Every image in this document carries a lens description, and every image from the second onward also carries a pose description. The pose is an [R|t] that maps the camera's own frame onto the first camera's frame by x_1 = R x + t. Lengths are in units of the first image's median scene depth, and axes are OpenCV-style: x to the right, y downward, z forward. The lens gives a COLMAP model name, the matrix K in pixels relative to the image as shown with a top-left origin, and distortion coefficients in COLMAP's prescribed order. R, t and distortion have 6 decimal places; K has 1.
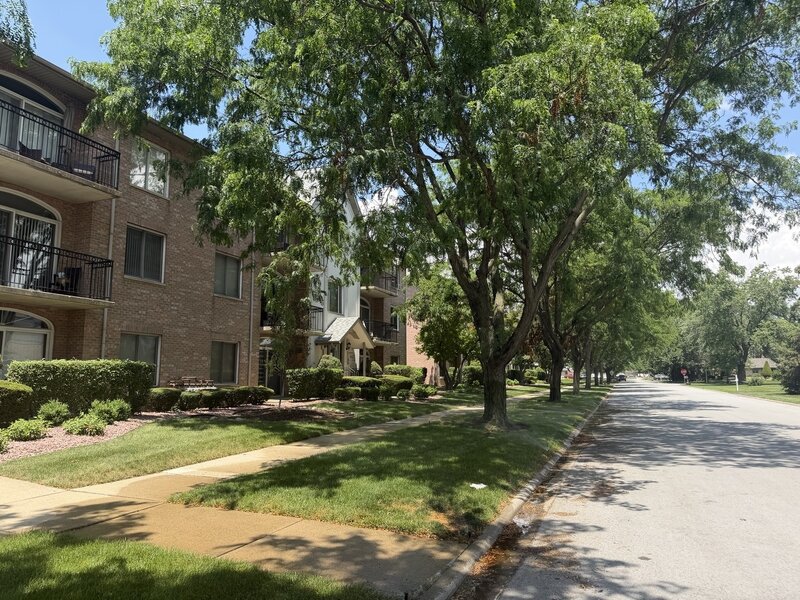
lens RADIAL K [[559.2, 0, 401.4], [0, 559.2, 299.1], [0, 0, 1]] dist [0.025312, -0.018928]
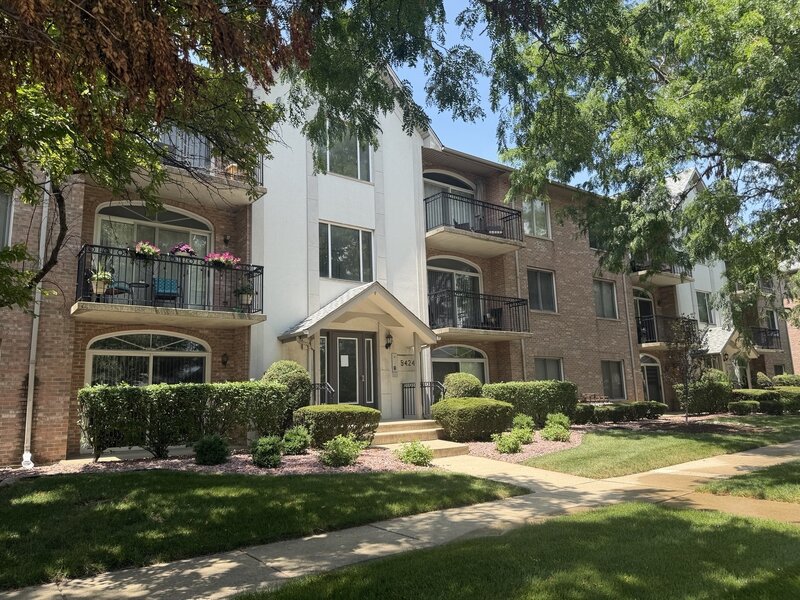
lens RADIAL K [[559.2, 0, 397.1], [0, 559.2, 300.4], [0, 0, 1]] dist [0.025312, -0.018928]
pose [[0.845303, -0.116653, -0.521397, -0.104850], [0.101613, 0.993163, -0.057464, -0.022361], [0.524535, -0.004406, 0.851377, -0.162666]]
